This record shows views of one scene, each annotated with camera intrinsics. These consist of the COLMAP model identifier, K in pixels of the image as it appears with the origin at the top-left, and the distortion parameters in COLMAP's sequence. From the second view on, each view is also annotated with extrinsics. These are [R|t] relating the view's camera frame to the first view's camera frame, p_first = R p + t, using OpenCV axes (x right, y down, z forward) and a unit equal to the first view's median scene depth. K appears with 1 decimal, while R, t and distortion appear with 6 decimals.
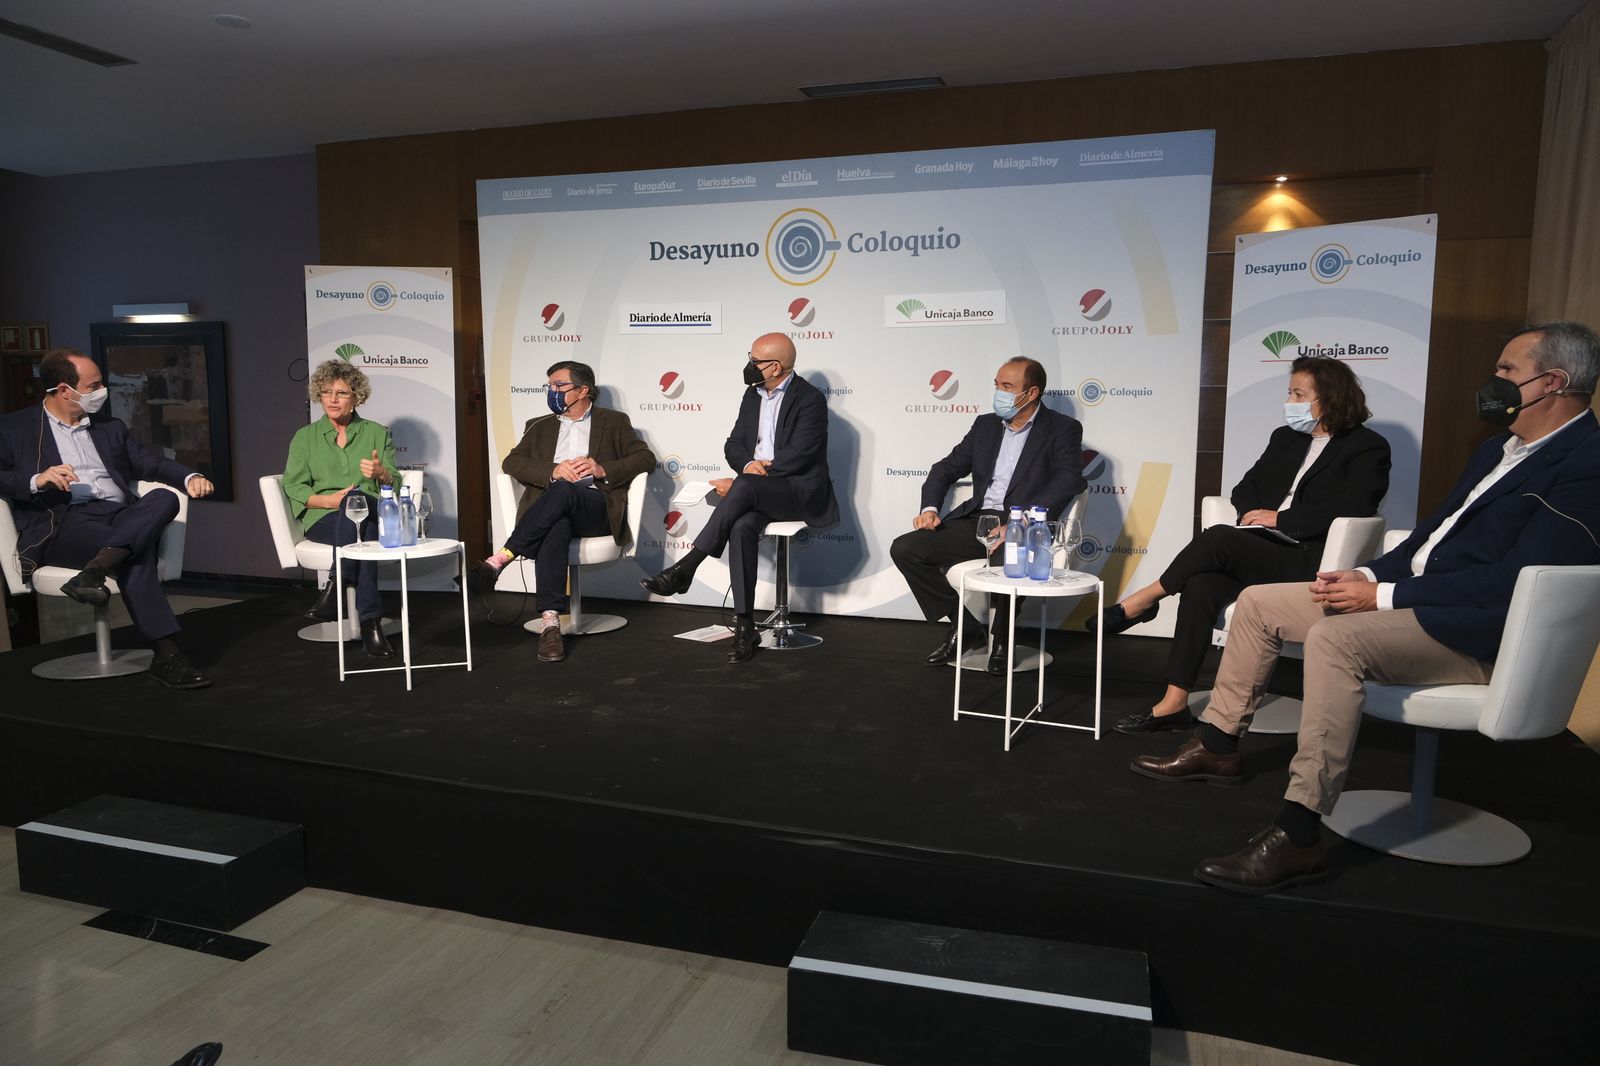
lens RADIAL K [[1083.1, 0, 800.0], [0, 1083.1, 533.0], [0, 0, 1]] dist [-0.036404, 0.018120]
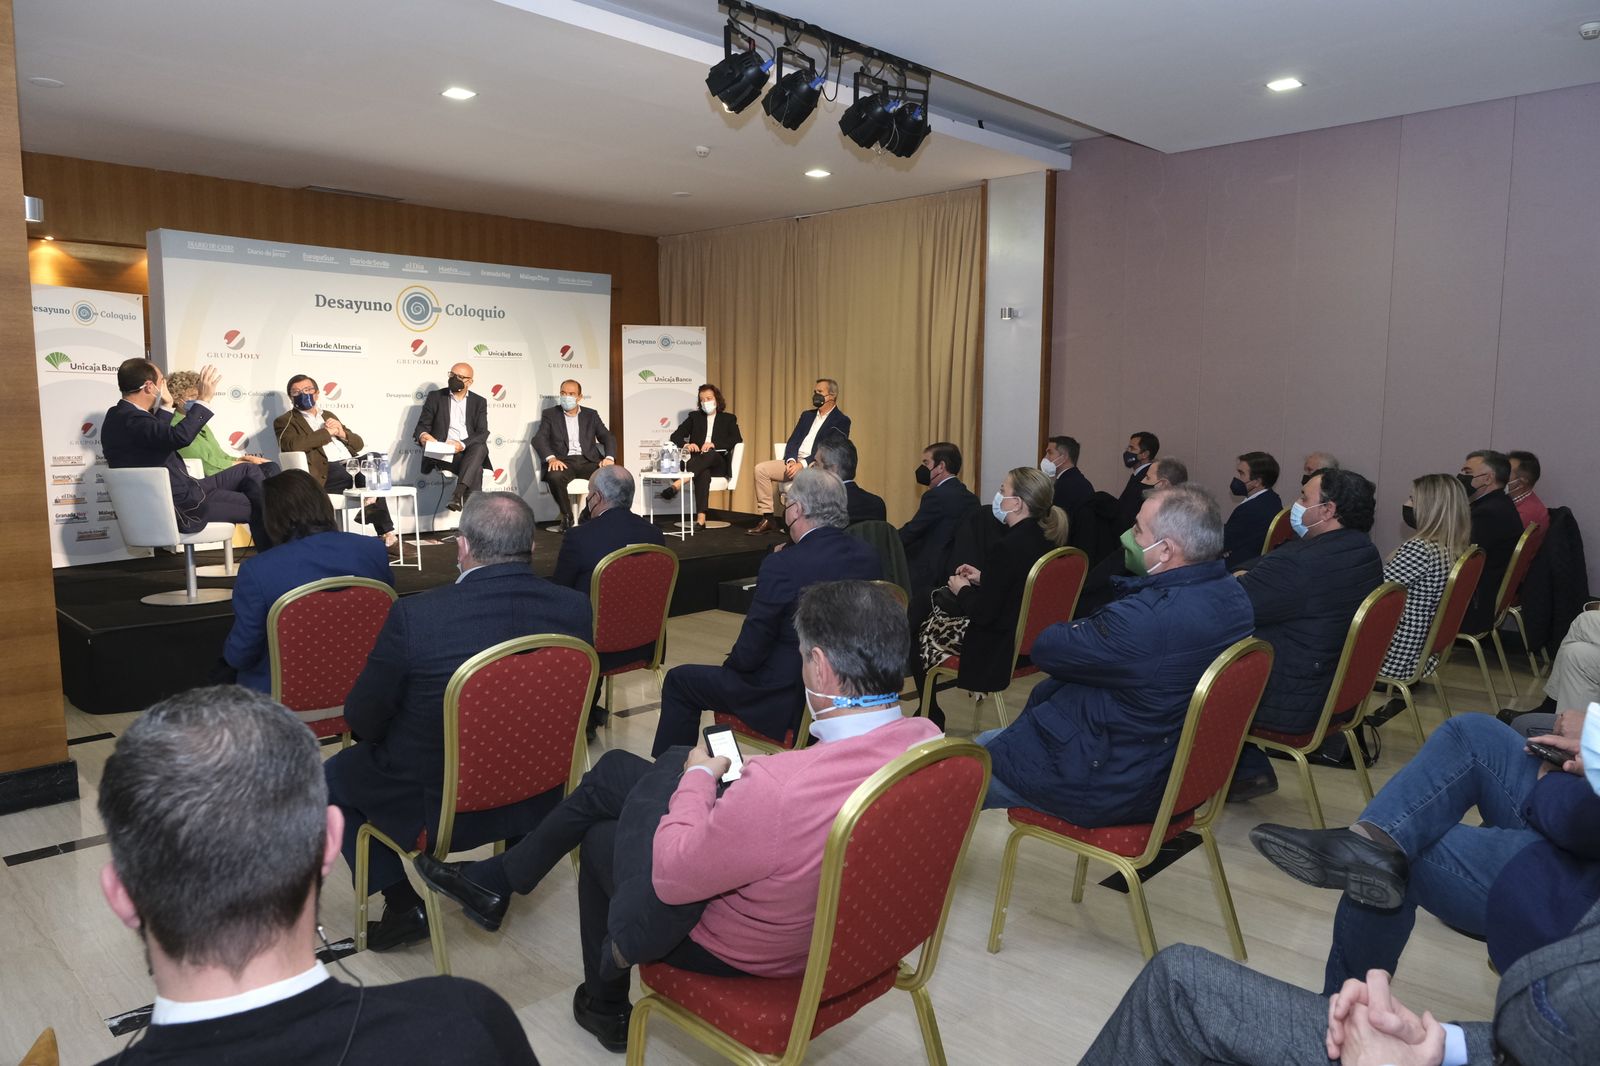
lens RADIAL K [[1083.1, 0, 800.0], [0, 1083.1, 533.0], [0, 0, 1]] dist [-0.036404, 0.018120]
pose [[0.444522, -0.108127, 0.889218, -1.244477], [0.105810, 0.992076, 0.067740, 0.026474], [-0.889497, 0.063976, 0.452440, -0.245612]]
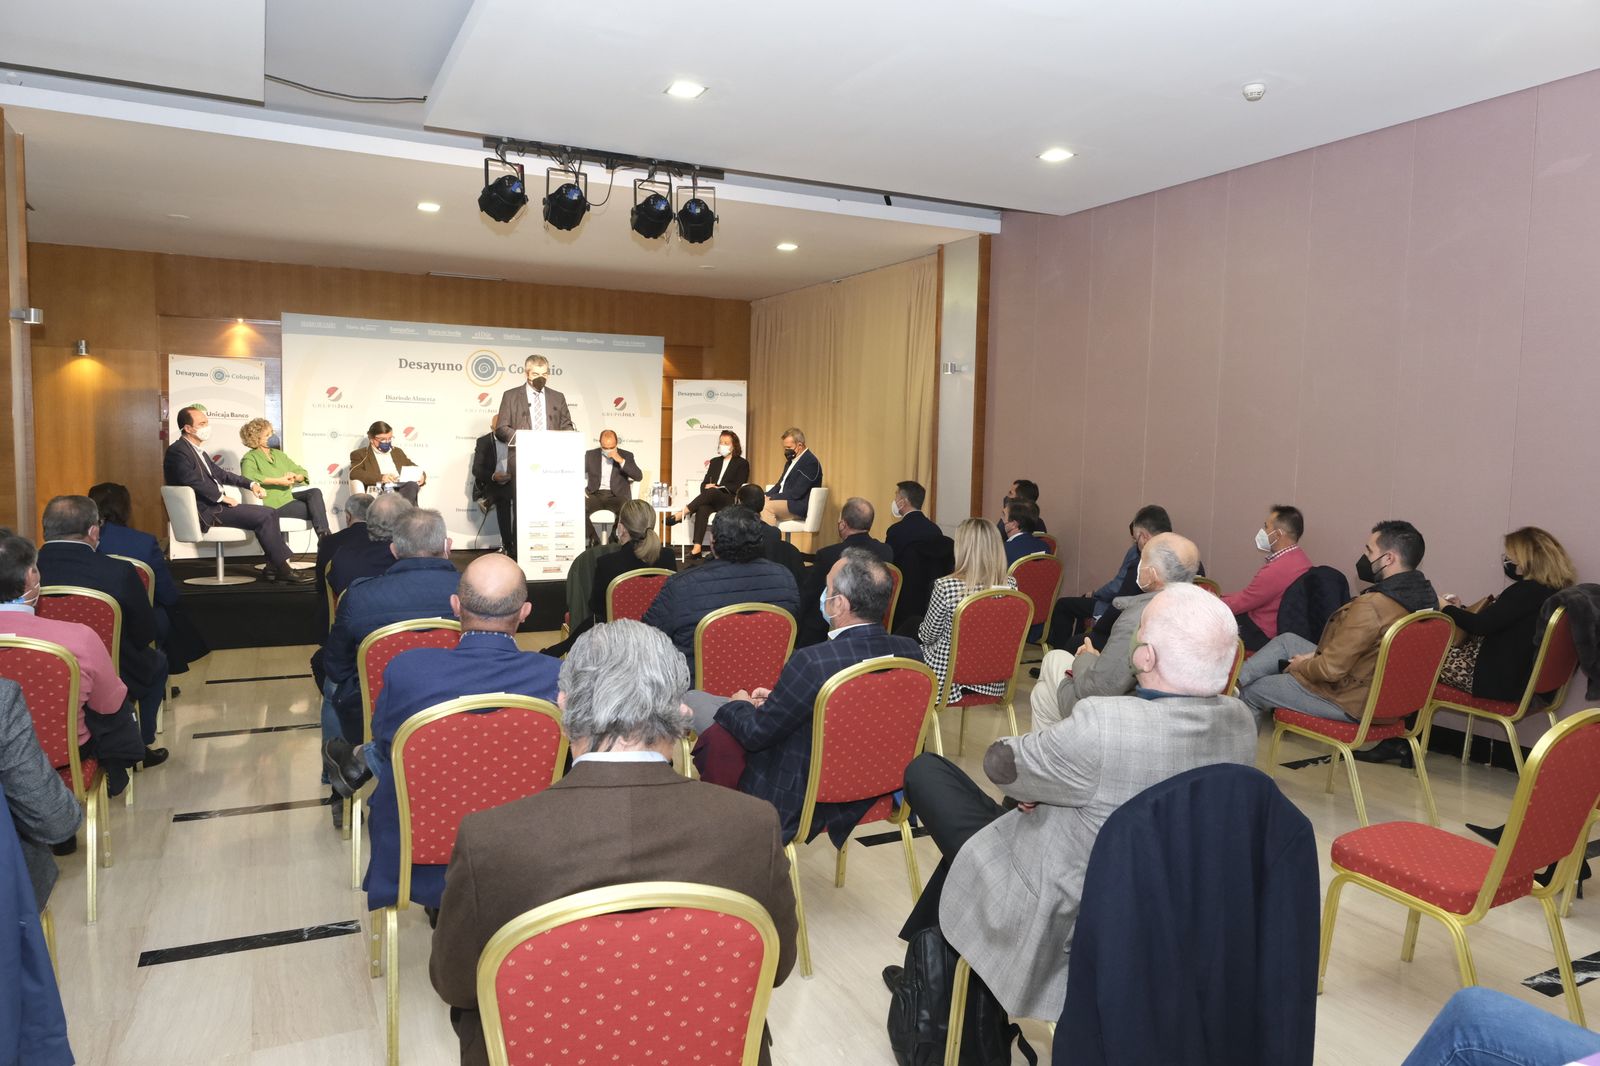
lens RADIAL K [[1083.1, 0, 800.0], [0, 1083.1, 533.0], [0, 0, 1]] dist [-0.036404, 0.018120]
pose [[0.708939, -0.047130, 0.703693, -1.033062], [0.069643, 0.997566, -0.003350, 0.096188], [-0.701823, 0.051382, 0.710496, -0.862307]]
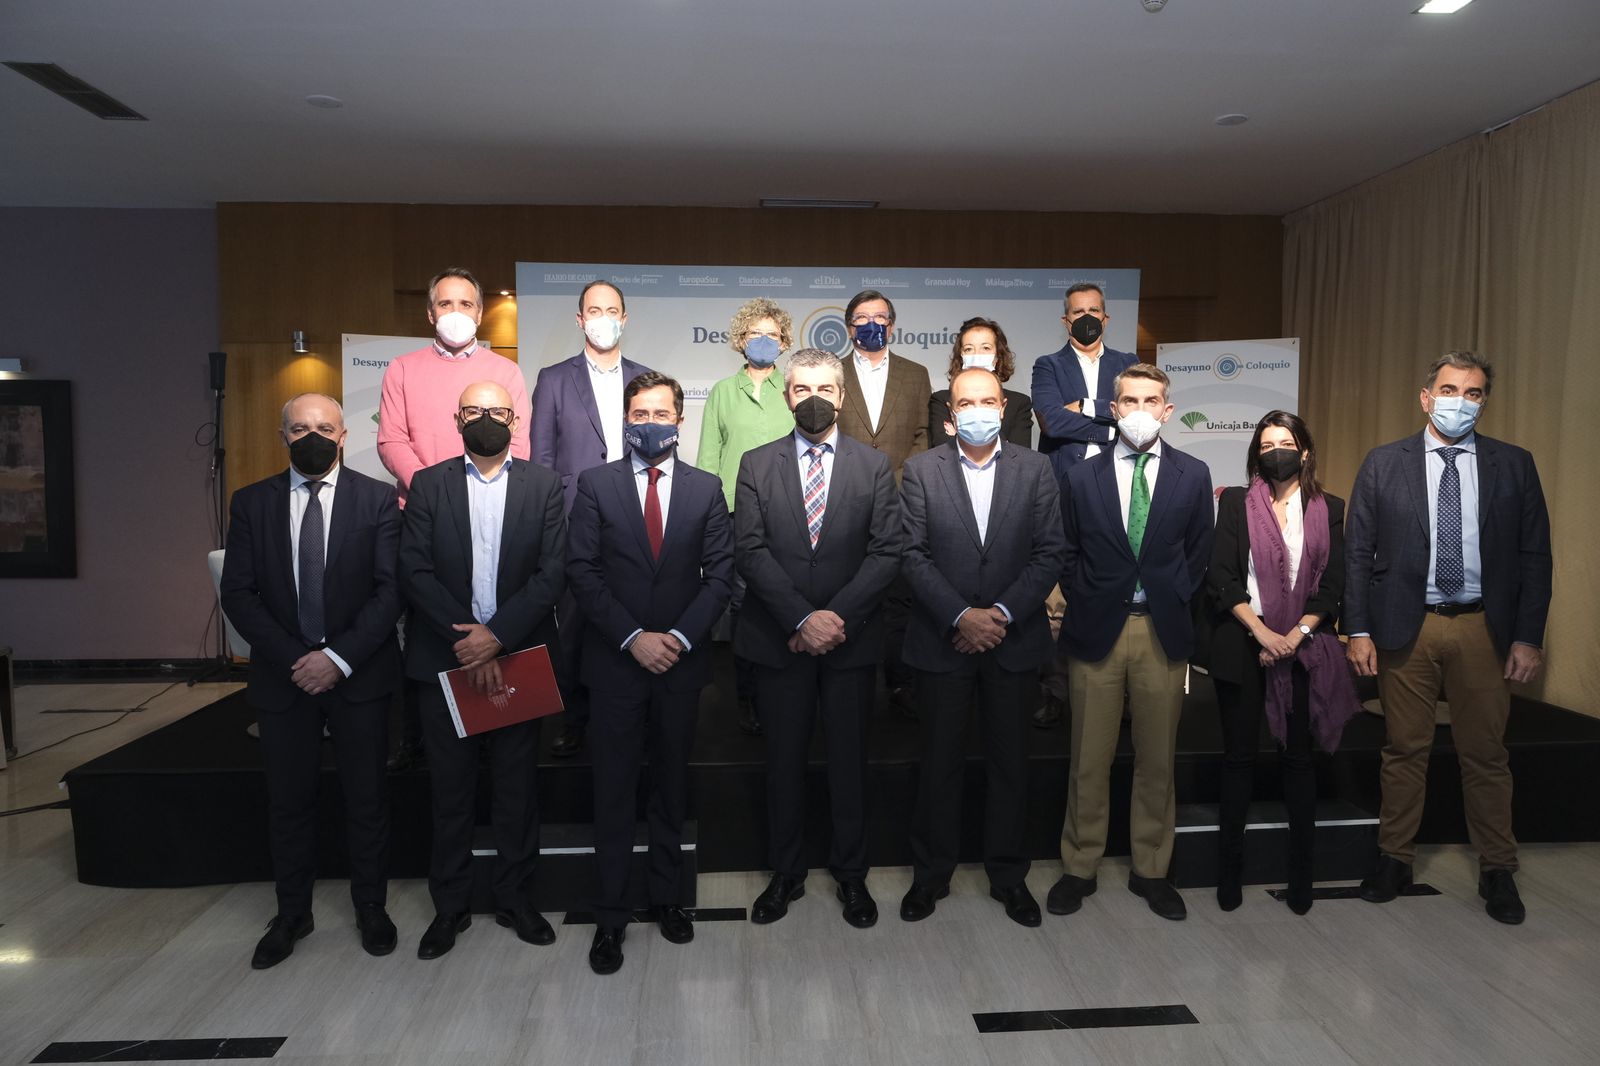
lens RADIAL K [[1083.1, 0, 800.0], [0, 1083.1, 533.0], [0, 0, 1]] dist [-0.036404, 0.018120]
pose [[0.925906, -0.030877, 0.376489, -0.499294], [0.052084, 0.997570, -0.046277, 0.010669], [-0.374145, 0.062457, 0.925265, -0.105820]]
